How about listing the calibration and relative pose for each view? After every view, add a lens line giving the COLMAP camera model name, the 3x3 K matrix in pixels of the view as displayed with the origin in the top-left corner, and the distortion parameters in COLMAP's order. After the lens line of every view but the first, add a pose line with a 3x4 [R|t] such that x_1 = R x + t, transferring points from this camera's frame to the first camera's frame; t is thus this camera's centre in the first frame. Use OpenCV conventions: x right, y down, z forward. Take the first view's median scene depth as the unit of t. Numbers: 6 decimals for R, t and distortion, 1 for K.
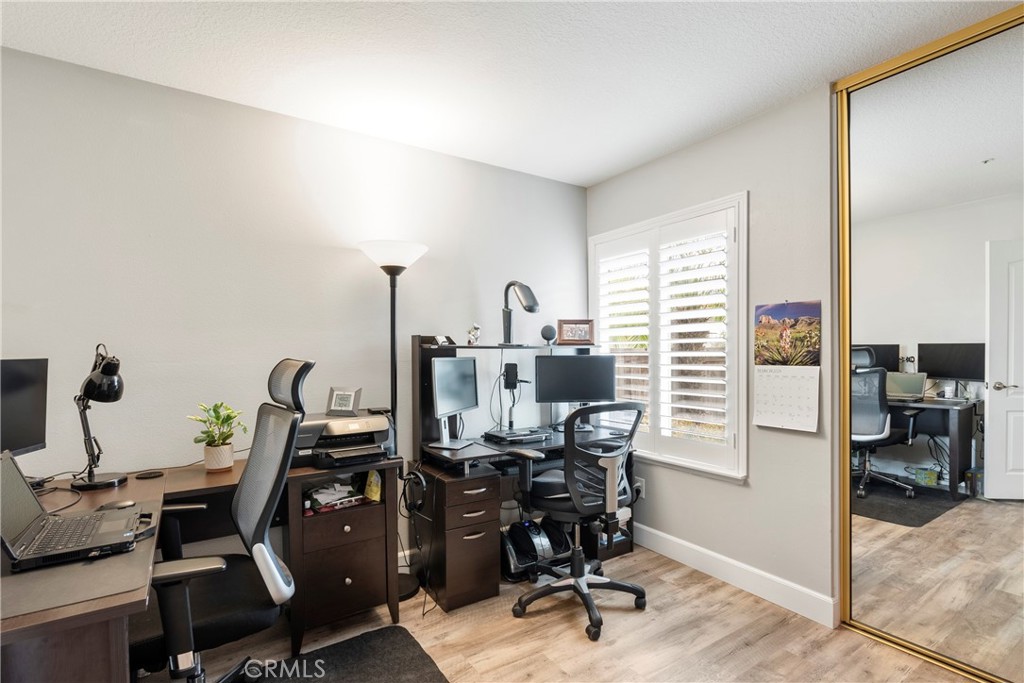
lens RADIAL K [[485.4, 0, 511.2], [0, 485.4, 359.9], [0, 0, 1]] dist [0.000392, 0.000327]
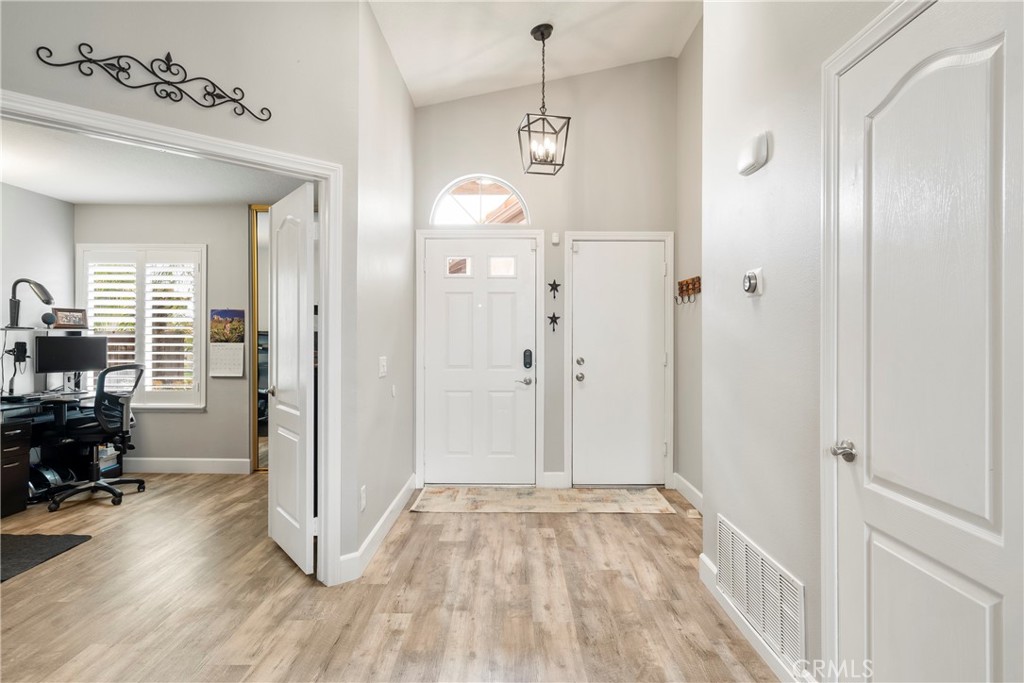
lens RADIAL K [[582.3, 0, 512.0], [0, 582.3, 341.5], [0, 0, 1]] dist [0.000805, 0.001217]
pose [[0.558832, 0.004045, 0.829271, -0.558703], [0.002420, 0.999976, -0.006509, 0.019607], [-0.829278, 0.005644, 0.558808, -0.953107]]
